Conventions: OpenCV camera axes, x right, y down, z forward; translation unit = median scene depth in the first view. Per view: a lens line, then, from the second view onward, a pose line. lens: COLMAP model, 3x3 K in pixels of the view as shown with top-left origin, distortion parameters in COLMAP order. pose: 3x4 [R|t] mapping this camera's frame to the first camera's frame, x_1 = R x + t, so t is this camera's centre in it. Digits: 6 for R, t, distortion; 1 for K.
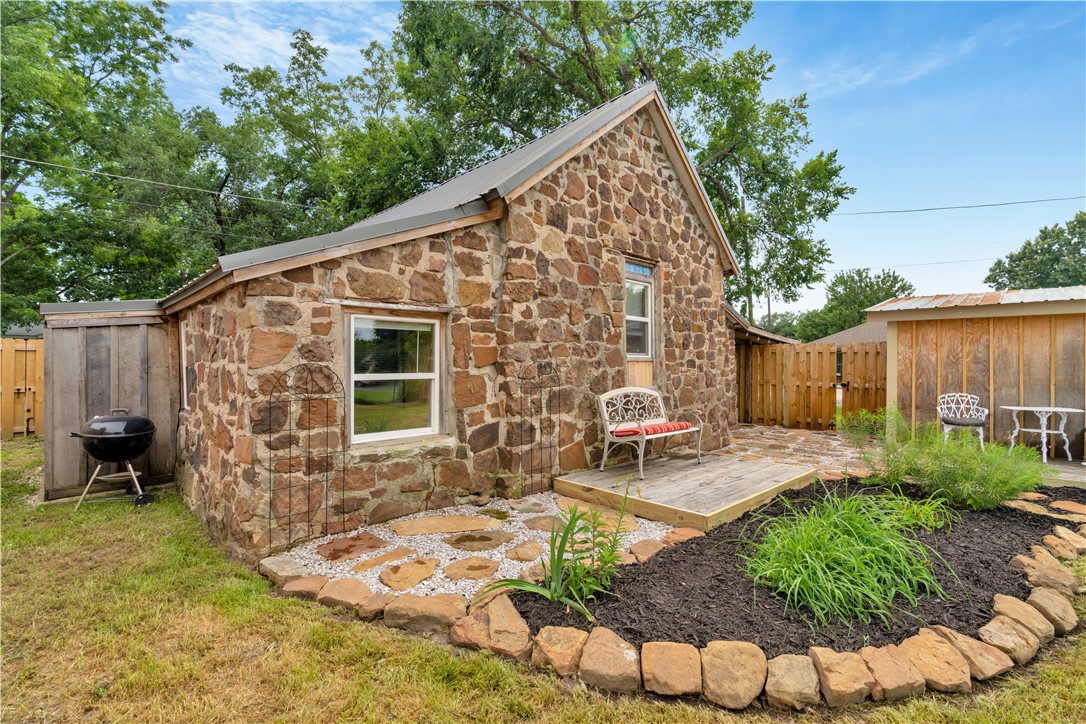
lens RADIAL K [[487.5, 0, 545.5], [0, 487.5, 359.6], [0, 0, 1]] dist [-0.004029, 0.001354]
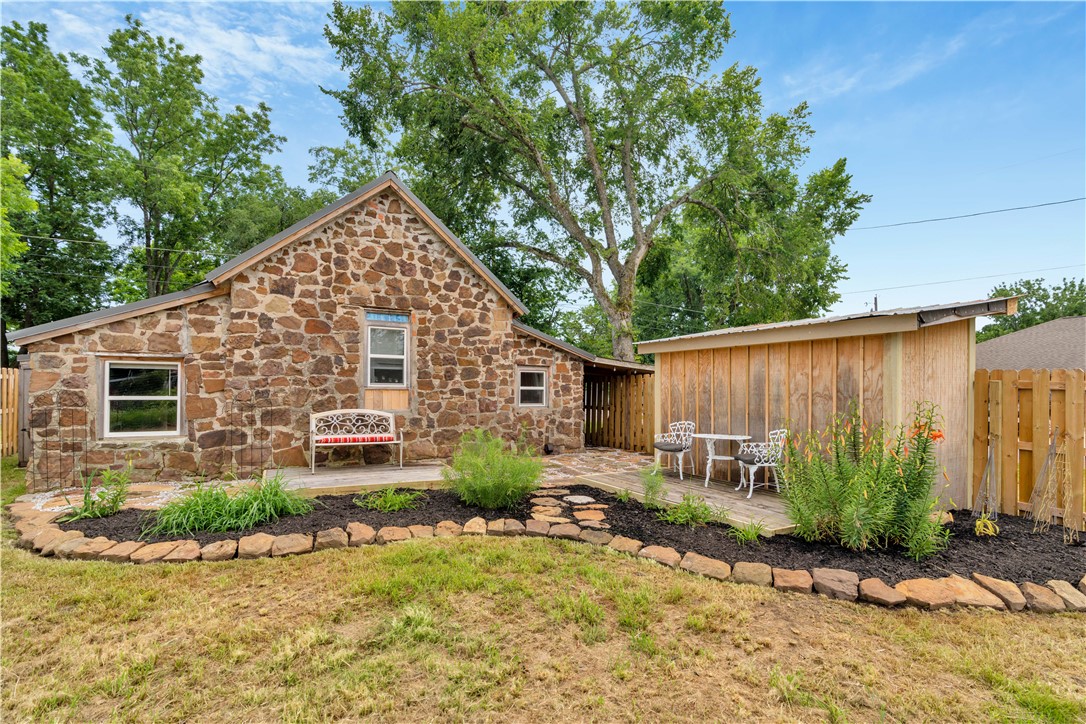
lens RADIAL K [[499.3, 0, 545.3], [0, 499.3, 388.5], [0, 0, 1]] dist [0.001596, 0.001250]
pose [[0.957640, 0.001230, -0.287967, 1.133377], [-0.002169, 0.999993, -0.002944, 0.003915], [0.287961, 0.003444, 0.957636, -0.161745]]
